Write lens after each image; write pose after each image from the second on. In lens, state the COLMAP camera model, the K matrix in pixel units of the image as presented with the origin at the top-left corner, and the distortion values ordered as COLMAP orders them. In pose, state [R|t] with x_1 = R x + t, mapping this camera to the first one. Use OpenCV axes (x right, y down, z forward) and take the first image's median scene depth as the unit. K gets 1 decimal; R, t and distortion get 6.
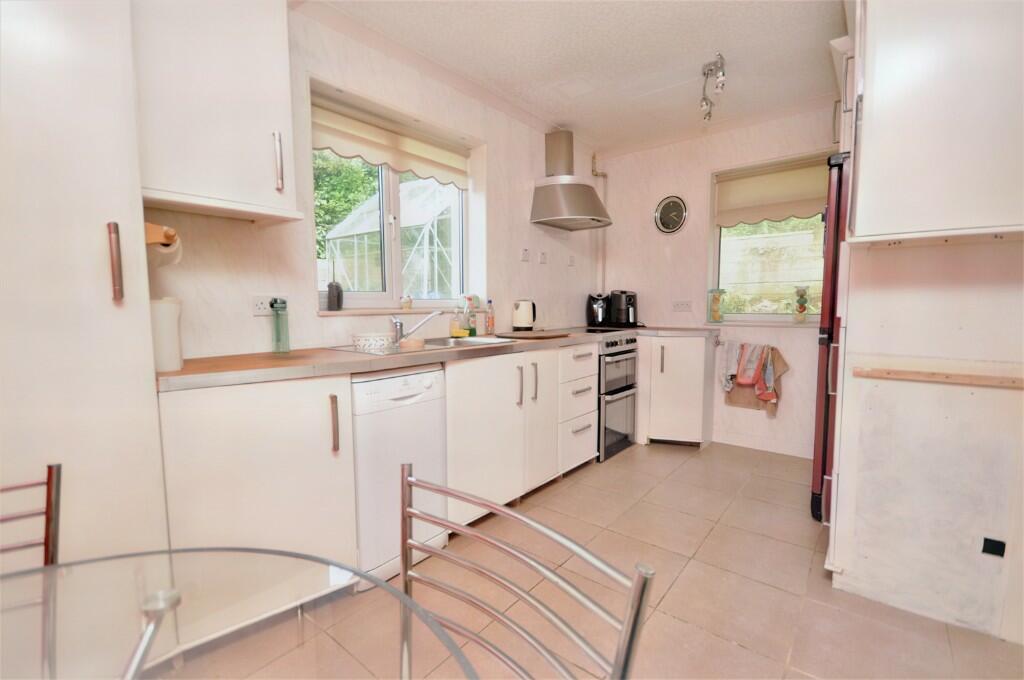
lens RADIAL K [[449.3, 0, 508.9], [0, 449.3, 341.6], [0, 0, 1]] dist [-0.002690, -0.001108]
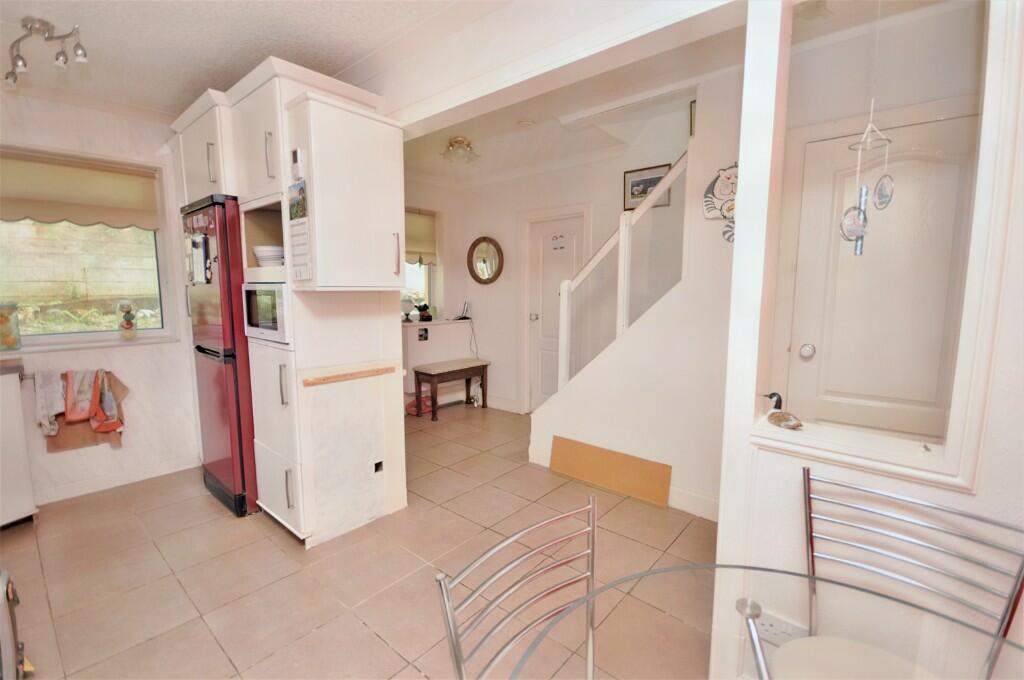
lens RADIAL K [[449.3, 0, 509.2], [0, 449.3, 339.7], [0, 0, 1]] dist [-0.002690, -0.001108]
pose [[0.023519, -0.104560, 0.994240, -0.261337], [0.079208, 0.991584, 0.102407, -0.074842], [-0.996581, 0.076344, 0.031603, 0.176772]]
